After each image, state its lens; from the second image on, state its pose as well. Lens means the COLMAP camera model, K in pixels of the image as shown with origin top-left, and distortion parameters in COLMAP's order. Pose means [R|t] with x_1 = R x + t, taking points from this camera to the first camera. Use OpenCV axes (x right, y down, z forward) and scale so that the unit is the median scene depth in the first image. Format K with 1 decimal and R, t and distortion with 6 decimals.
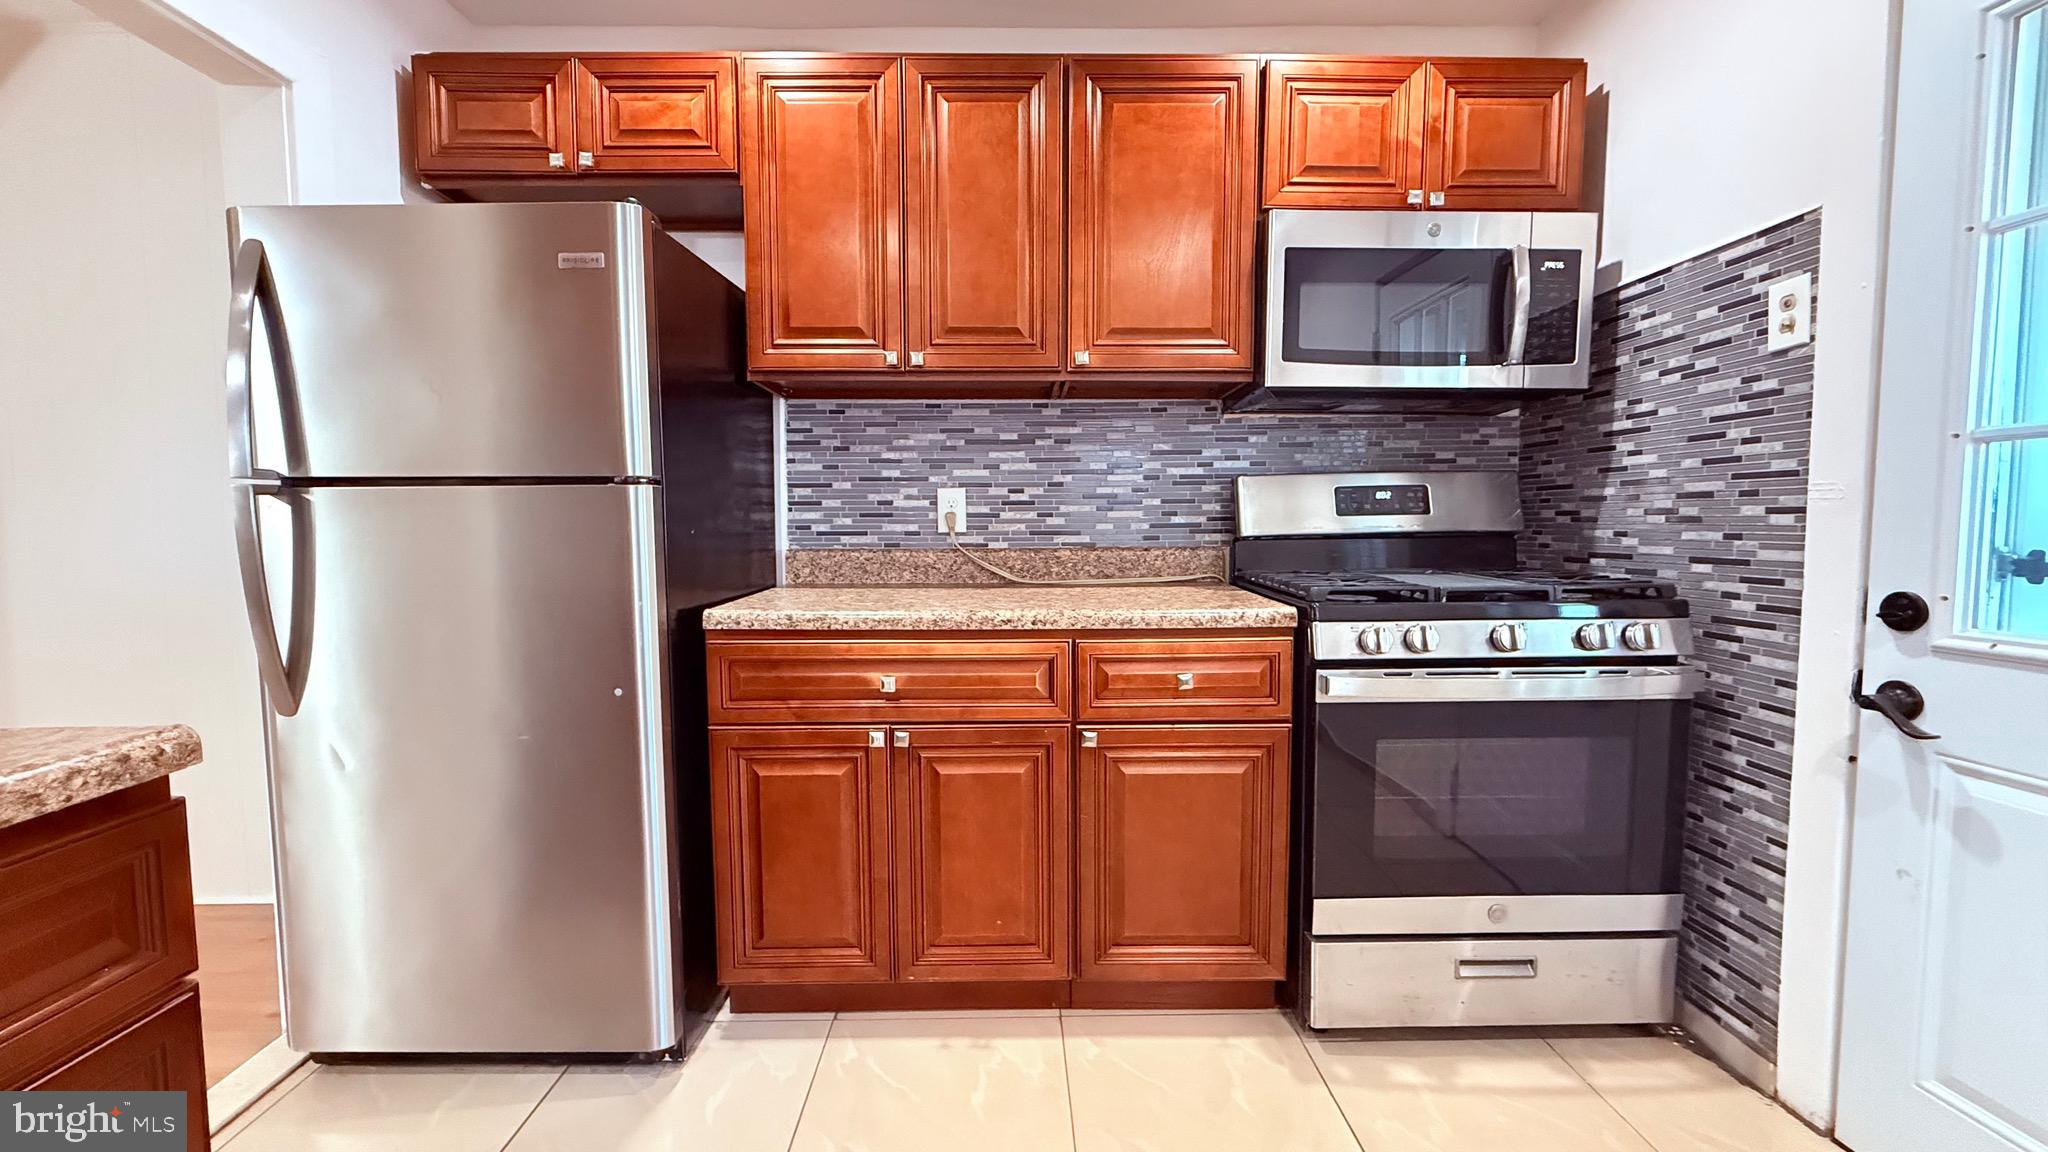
lens RADIAL K [[816.3, 0, 1018.3], [0, 816.3, 577.6], [0, 0, 1]] dist [-0.000297, 0.000043]
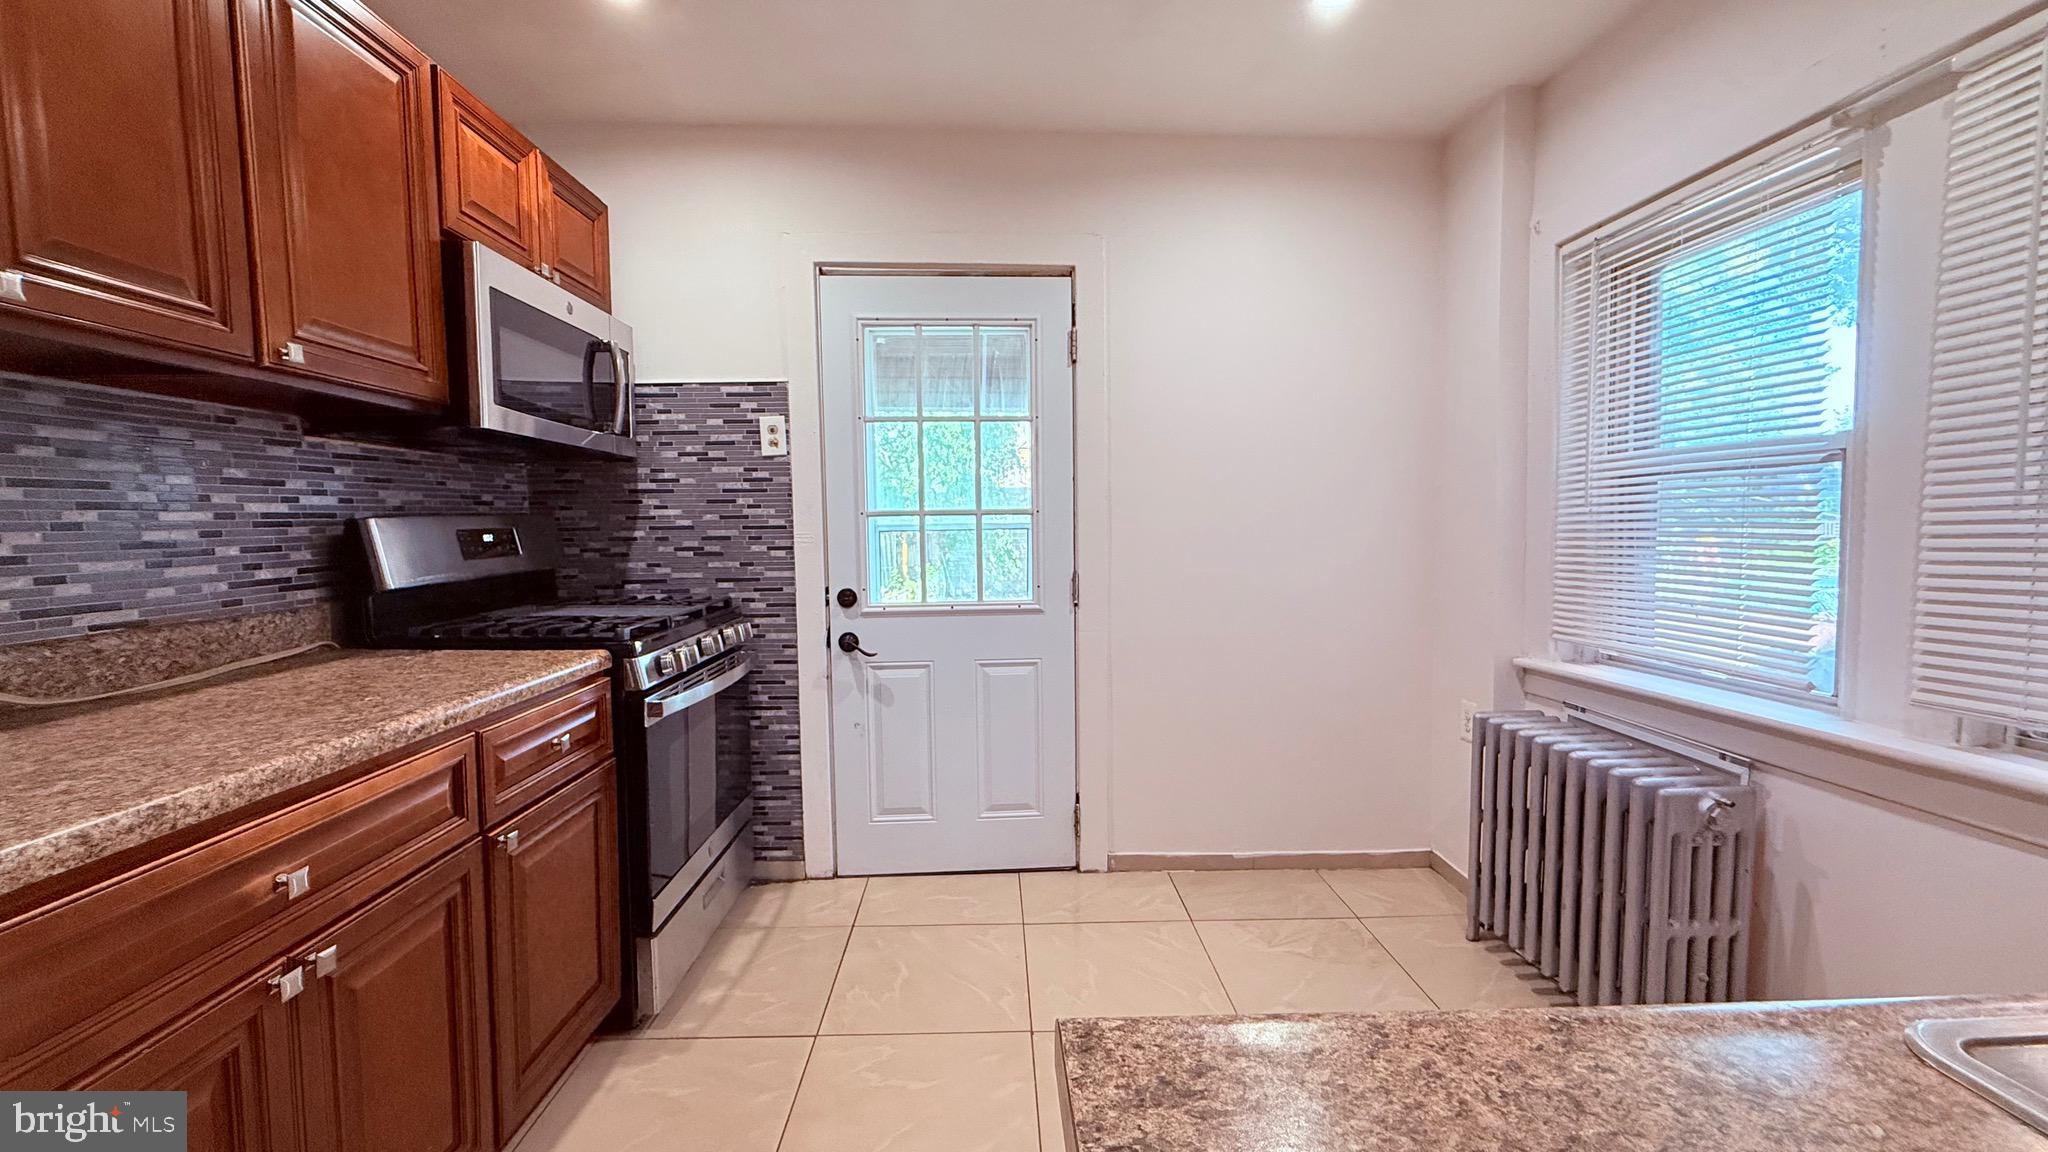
lens RADIAL K [[816.3, 0, 1018.3], [0, 816.3, 577.6], [0, 0, 1]] dist [-0.000297, 0.000043]
pose [[-0.017562, -0.065364, 0.997707, -0.649219], [0.080521, 0.994527, 0.066573, -0.075294], [-0.996598, 0.081505, -0.012203, 0.410181]]
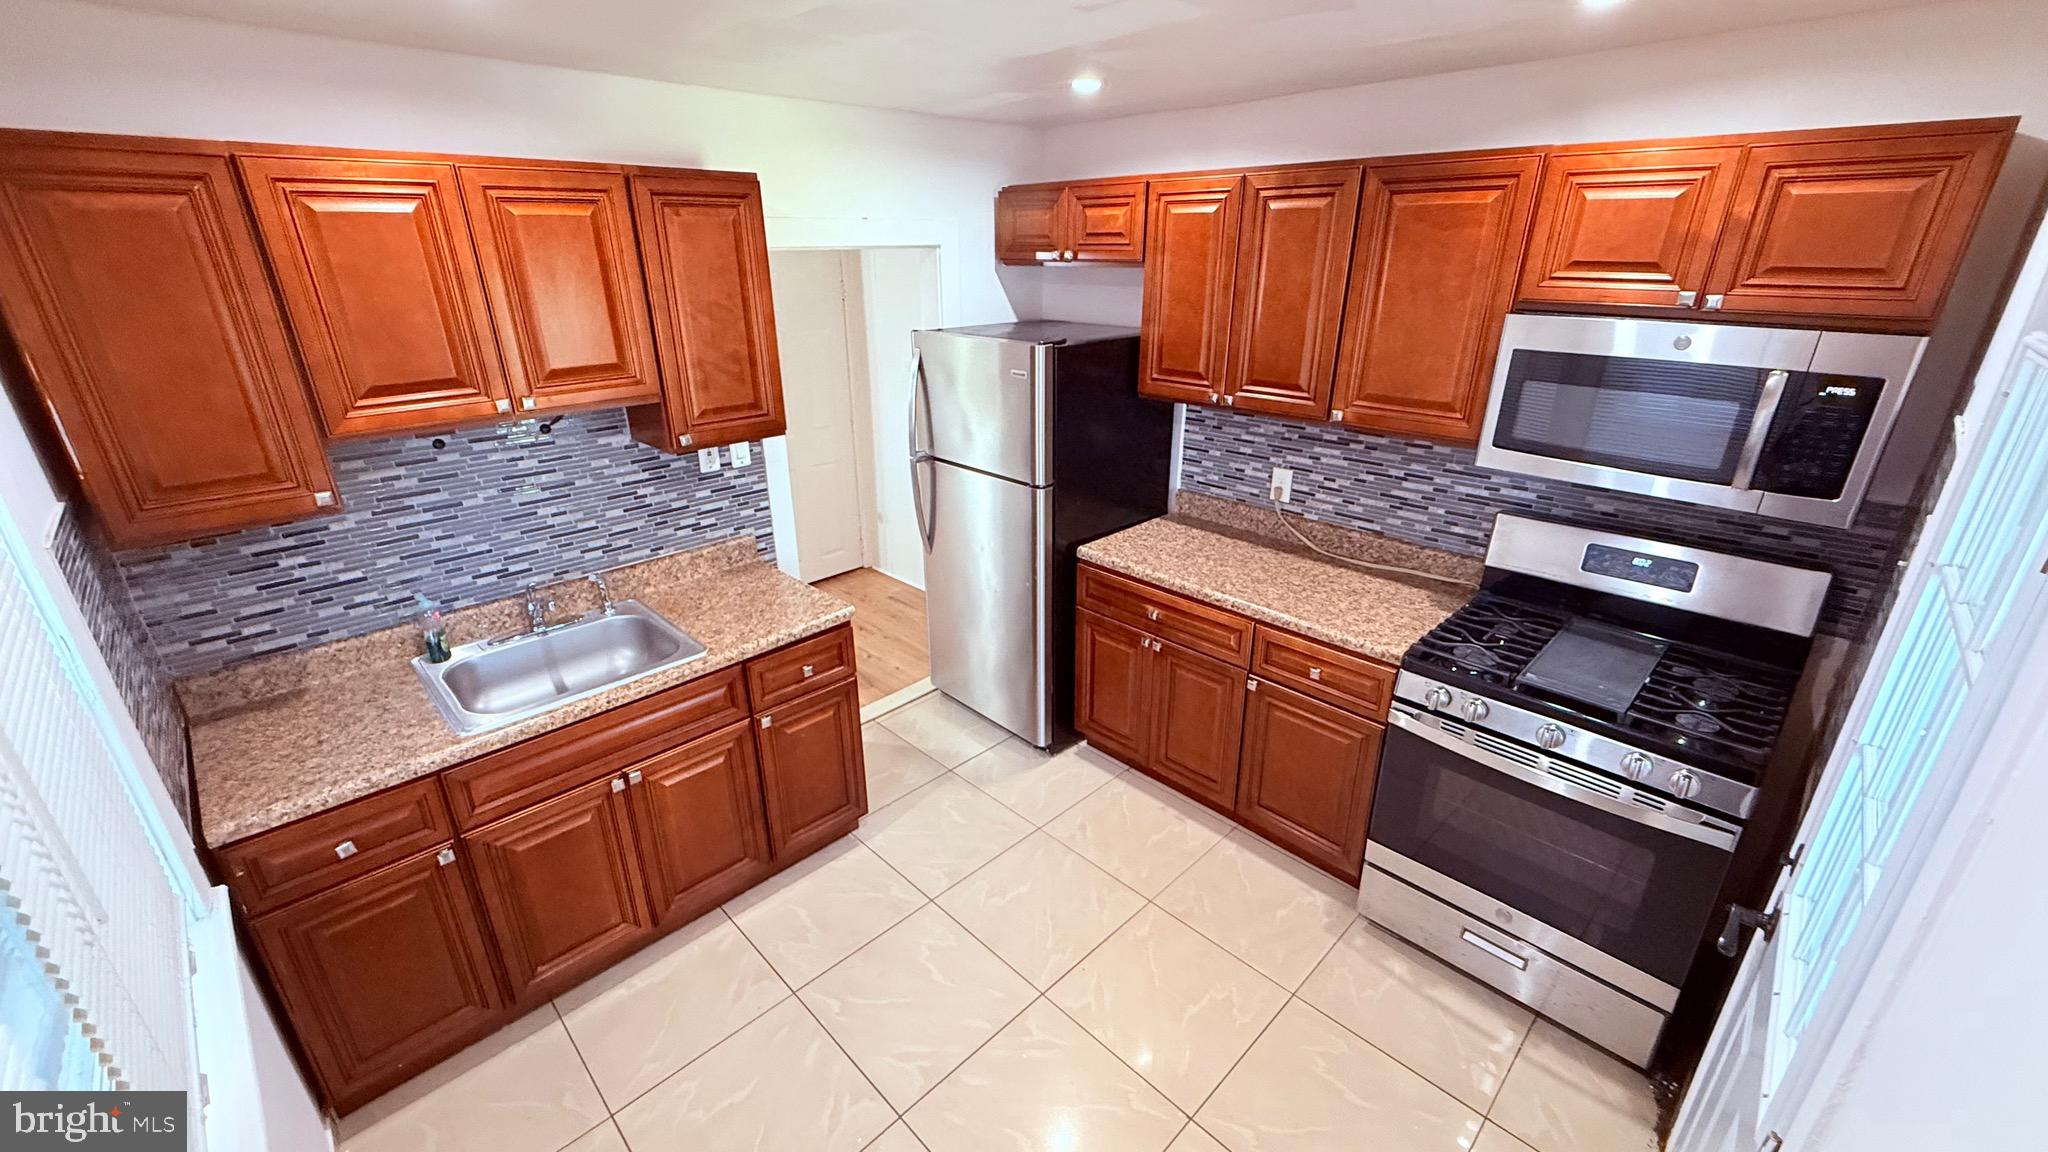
lens RADIAL K [[816.3, 0, 1018.3], [0, 816.3, 577.6], [0, 0, 1]] dist [-0.000297, 0.000043]
pose [[0.687680, 0.271835, -0.673203, 0.683112], [-0.047721, 0.942178, 0.331699, -0.437438], [0.724444, -0.195977, 0.660889, -0.287421]]
